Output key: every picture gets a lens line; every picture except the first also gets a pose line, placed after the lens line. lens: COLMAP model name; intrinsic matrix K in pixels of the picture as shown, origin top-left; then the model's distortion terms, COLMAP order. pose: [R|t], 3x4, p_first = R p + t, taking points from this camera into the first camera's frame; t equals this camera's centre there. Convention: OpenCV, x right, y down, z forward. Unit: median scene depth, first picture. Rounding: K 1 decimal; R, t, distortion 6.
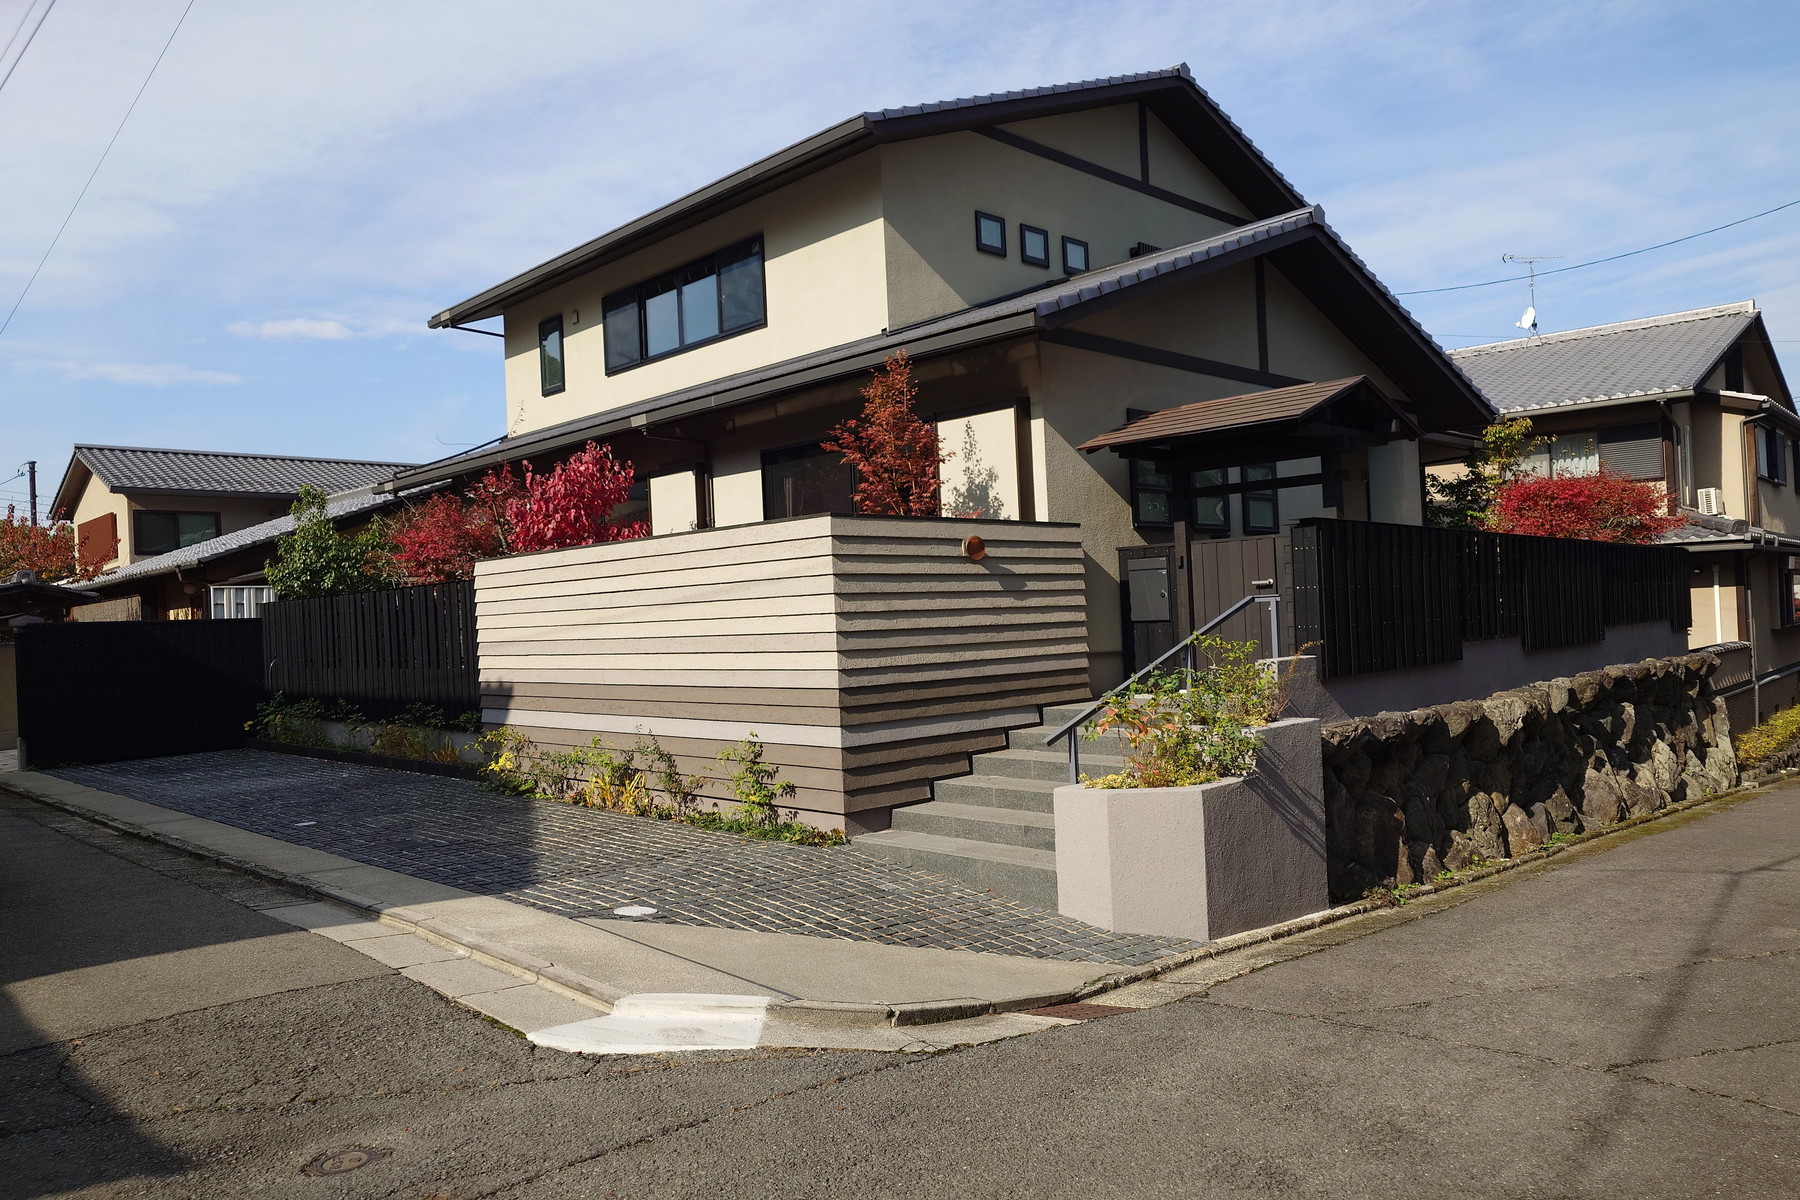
lens RADIAL K [[1263.2, 0, 900.0], [0, 1263.2, 600.0], [0, 0, 1]] dist [-0.000932, -0.000132]
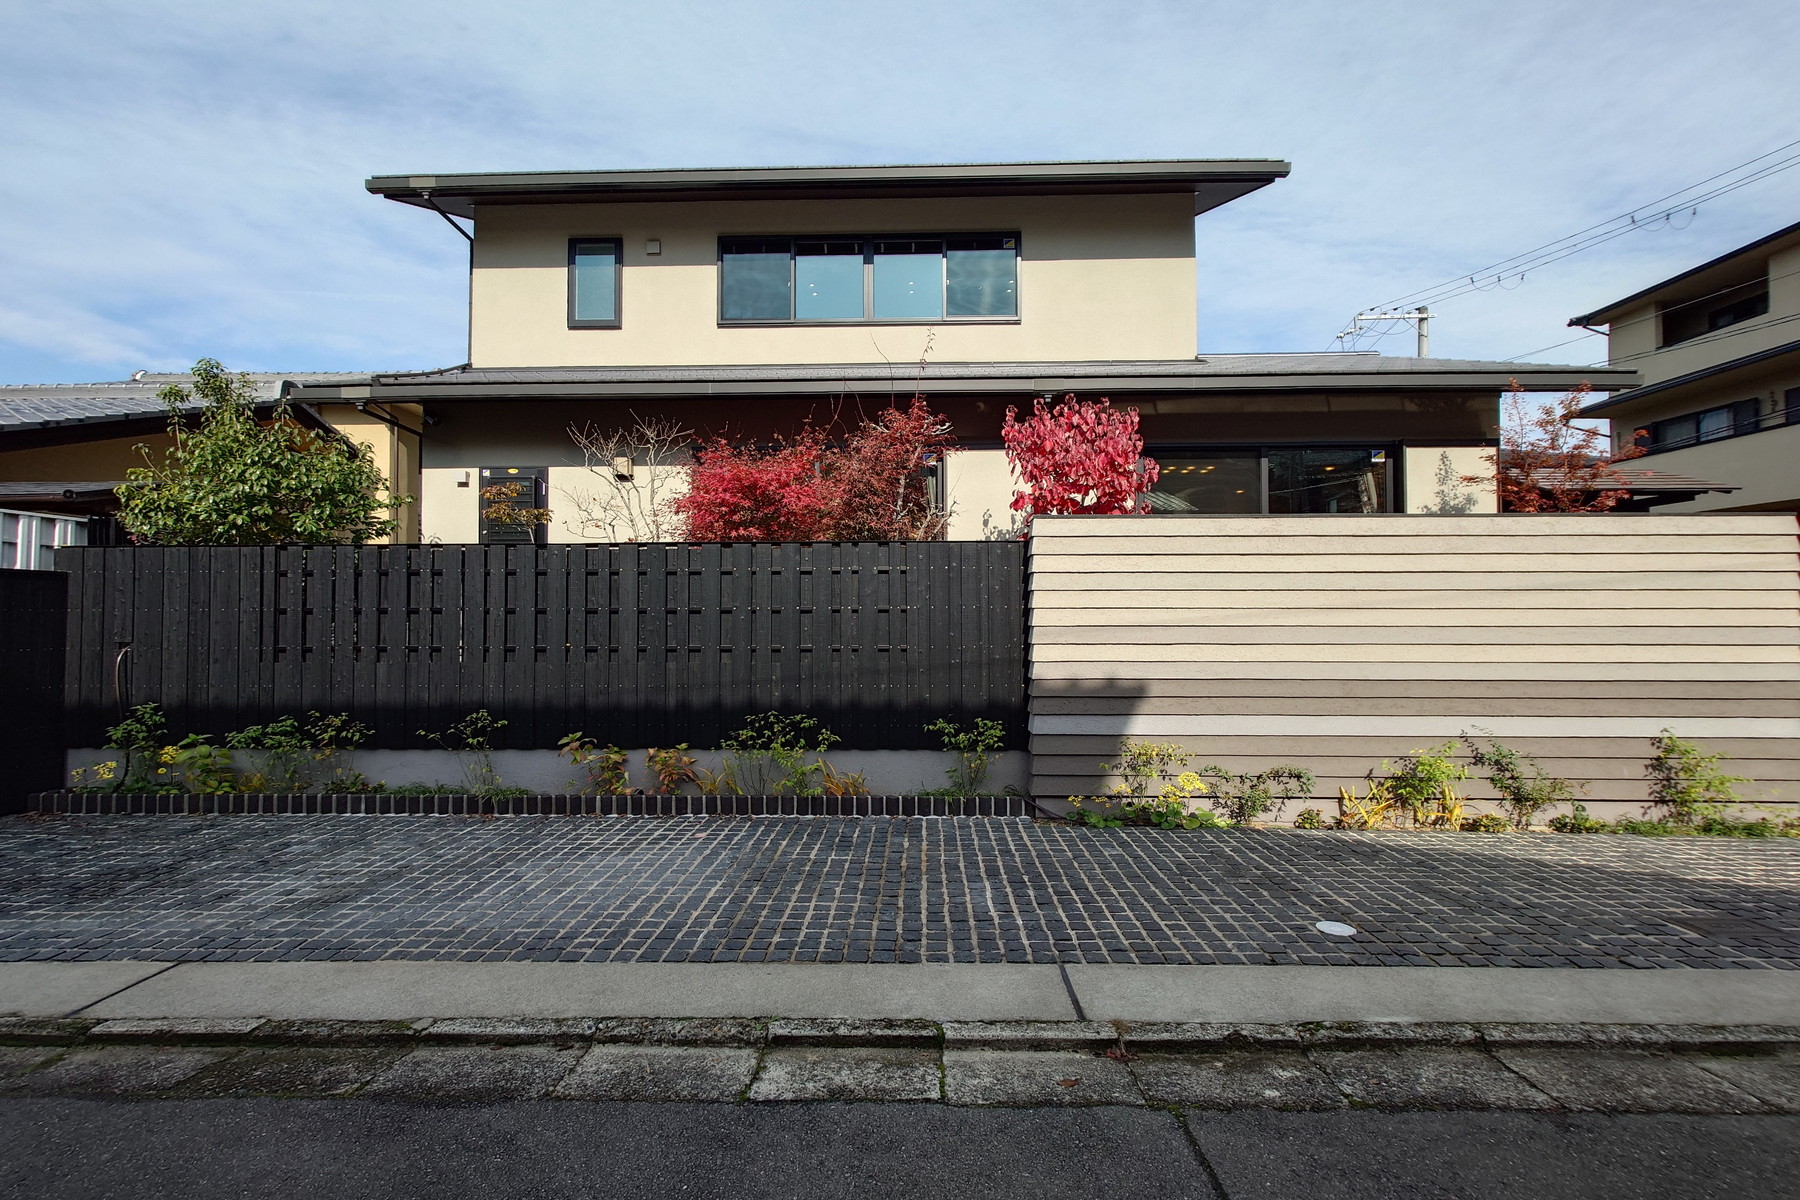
lens RADIAL K [[783.5, 0, 895.7], [0, 783.5, 620.7], [0, 0, 1]] dist [-0.000970, -0.000003]
pose [[0.719045, 0.039689, 0.693830, -0.711126], [-0.037761, 0.999124, -0.018019, 0.041833], [-0.693937, -0.013244, 0.719914, 0.727850]]
